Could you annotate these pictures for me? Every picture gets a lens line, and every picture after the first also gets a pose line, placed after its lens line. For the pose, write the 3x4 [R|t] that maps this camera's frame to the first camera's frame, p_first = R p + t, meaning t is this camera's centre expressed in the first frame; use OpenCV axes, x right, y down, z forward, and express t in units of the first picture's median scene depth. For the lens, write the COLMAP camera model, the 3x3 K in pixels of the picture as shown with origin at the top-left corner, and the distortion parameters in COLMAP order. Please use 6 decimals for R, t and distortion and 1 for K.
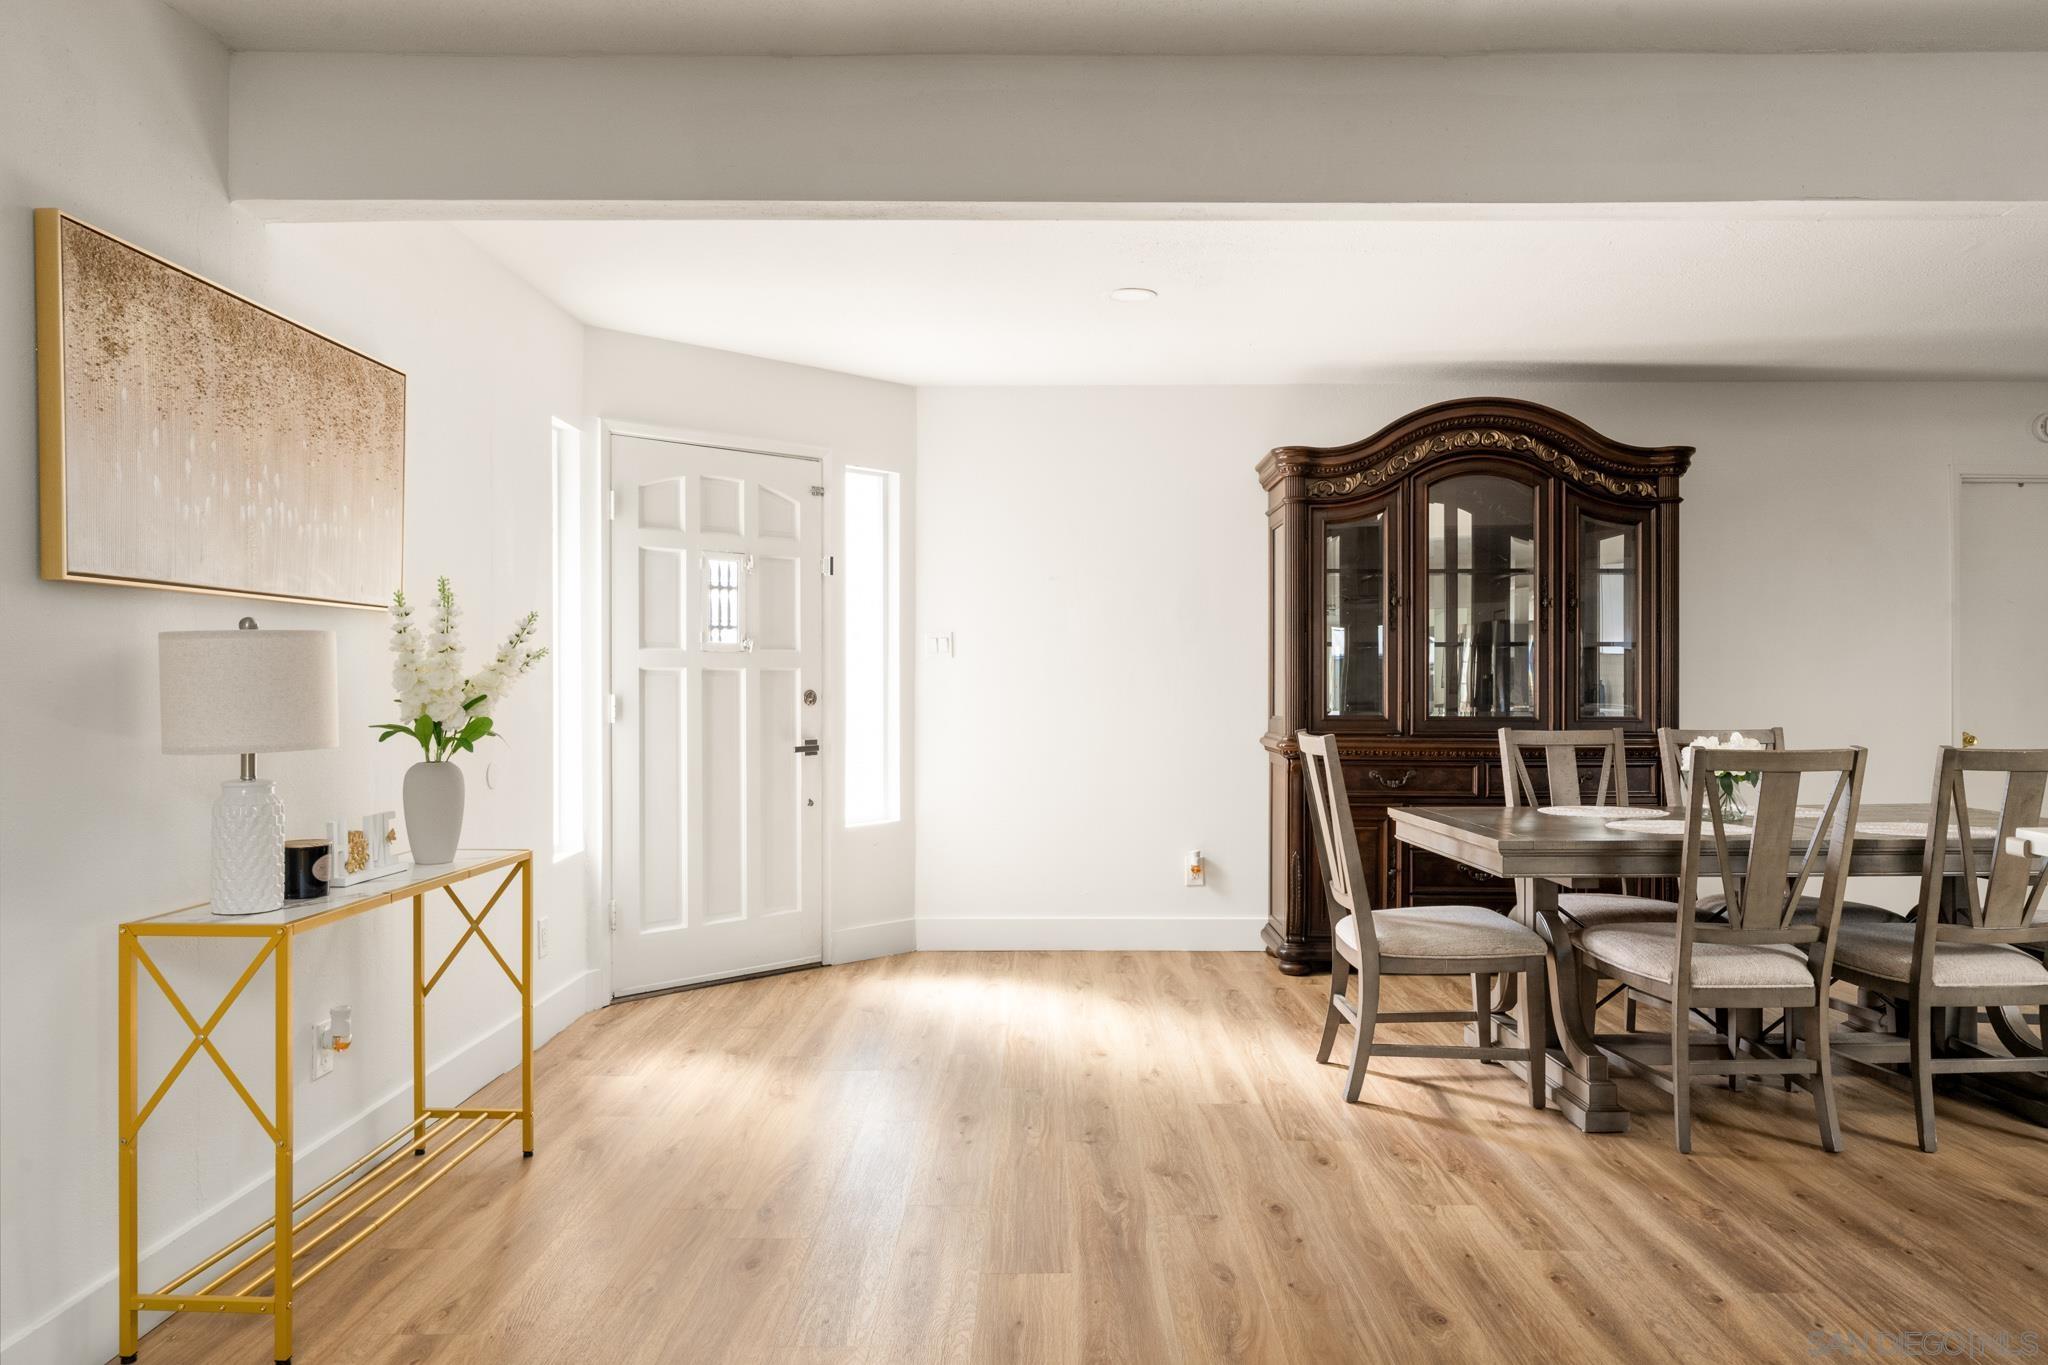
lens RADIAL K [[1364.8, 0, 1026.7], [0, 1364.8, 677.8], [0, 0, 1]] dist [-0.007396, 0.002592]
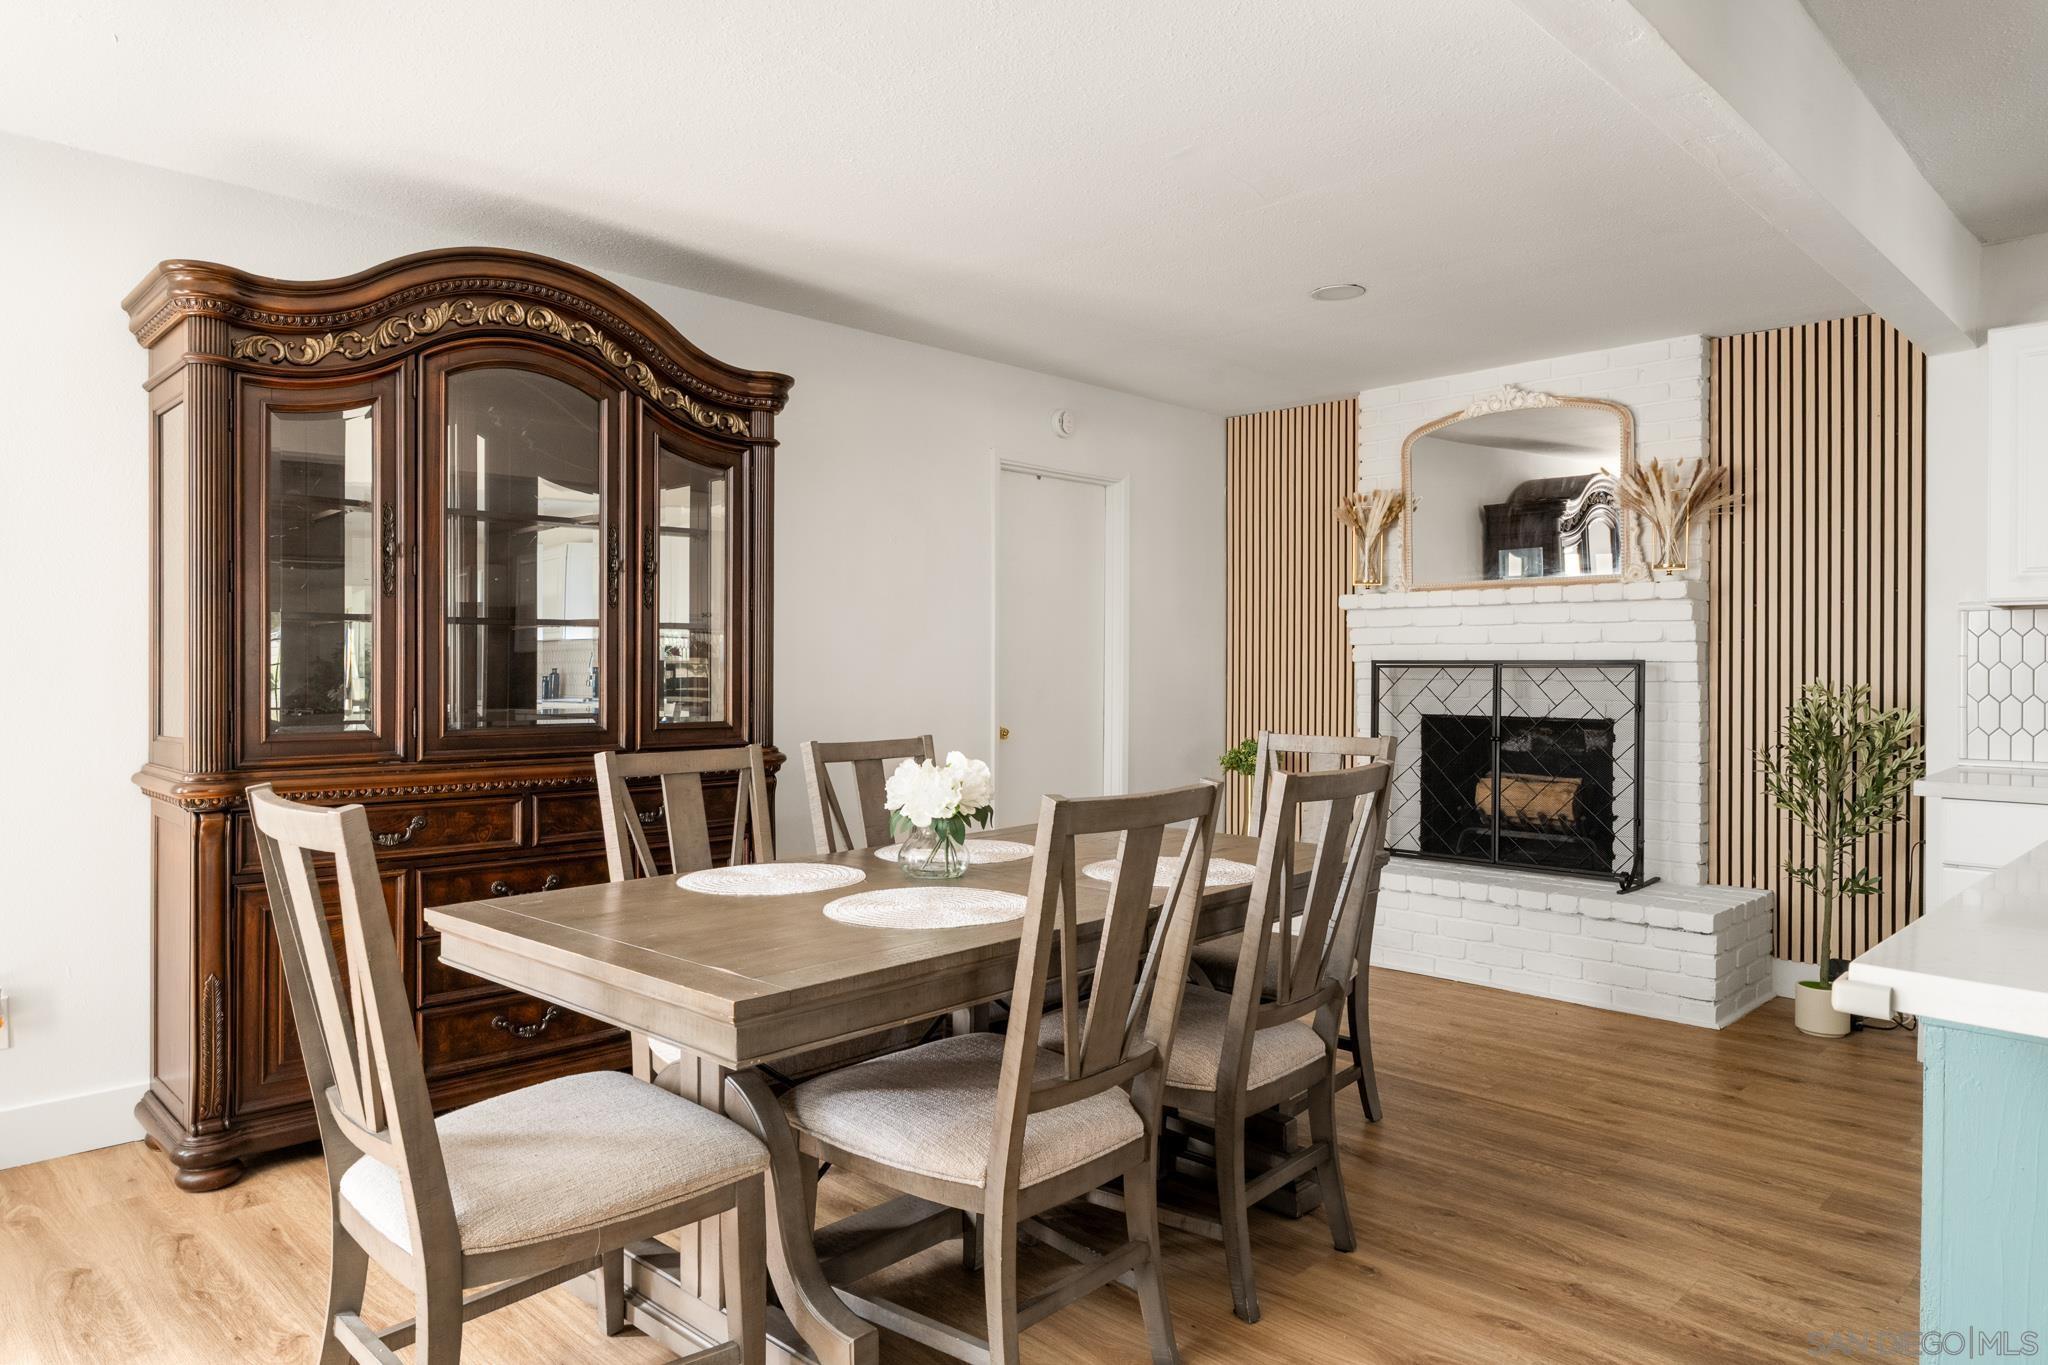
lens RADIAL K [[1282.9, 0, 1025.1], [0, 1282.9, 675.3], [0, 0, 1]] dist [-0.003235, 0.003024]
pose [[0.700391, -0.003096, 0.713753, 0.052955], [-0.004315, 0.999954, 0.008572, -0.004364], [-0.713747, -0.009083, 0.700345, 0.381884]]
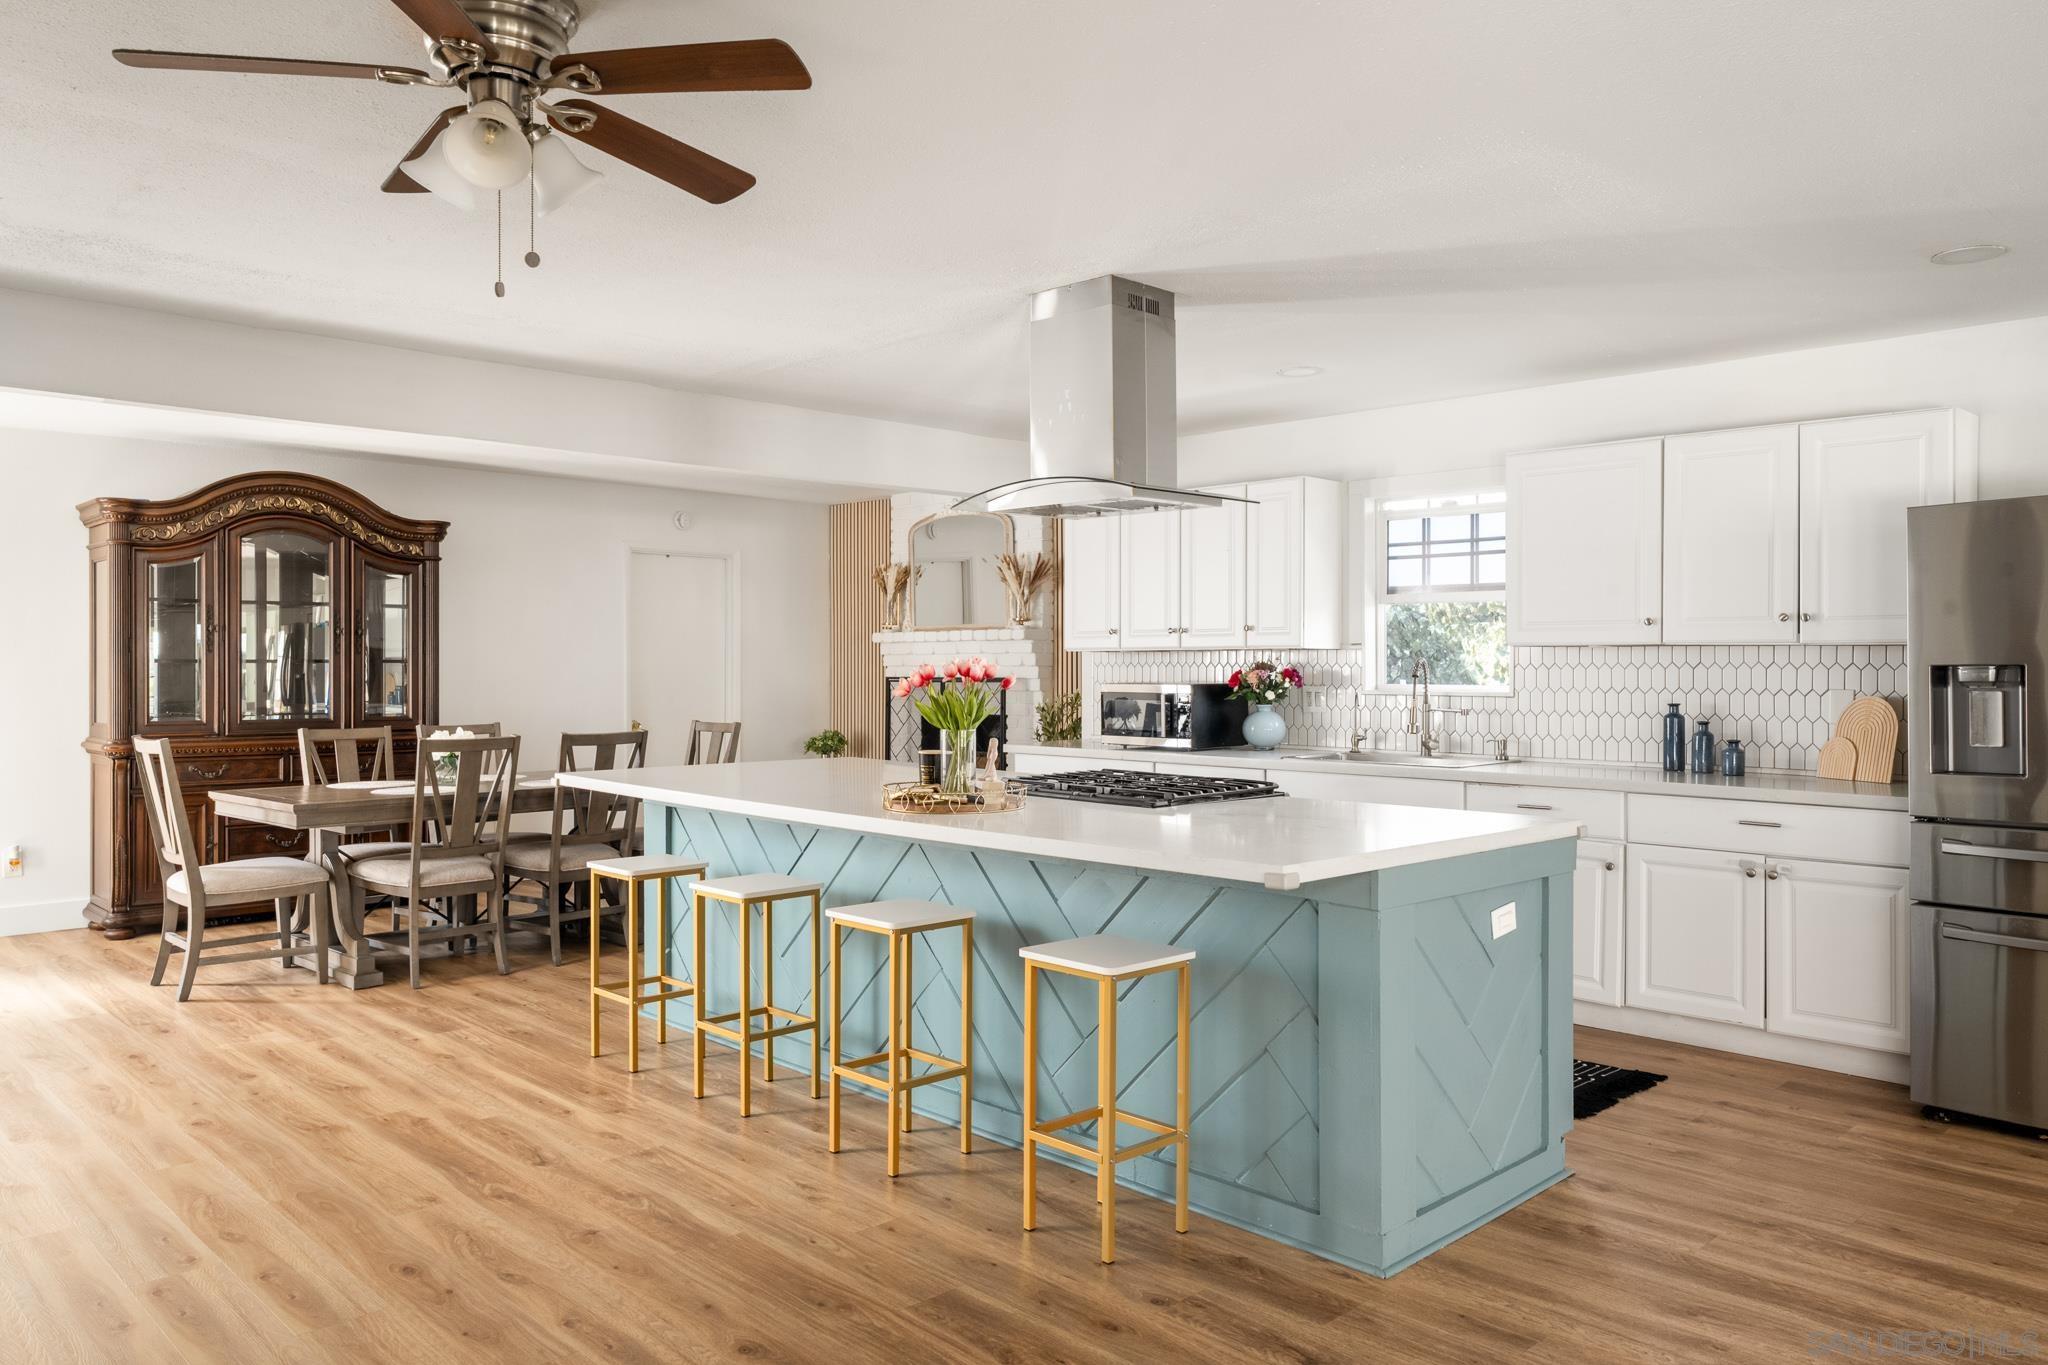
lens RADIAL K [[1429.2, 0, 1024.8], [0, 1429.2, 673.4], [0, 0, 1]] dist [-0.004723, -0.000397]
pose [[0.703842, -0.004089, 0.710345, -0.133617], [-0.001239, 0.999975, 0.006984, -0.025361], [-0.710356, -0.005796, 0.703819, -0.445778]]
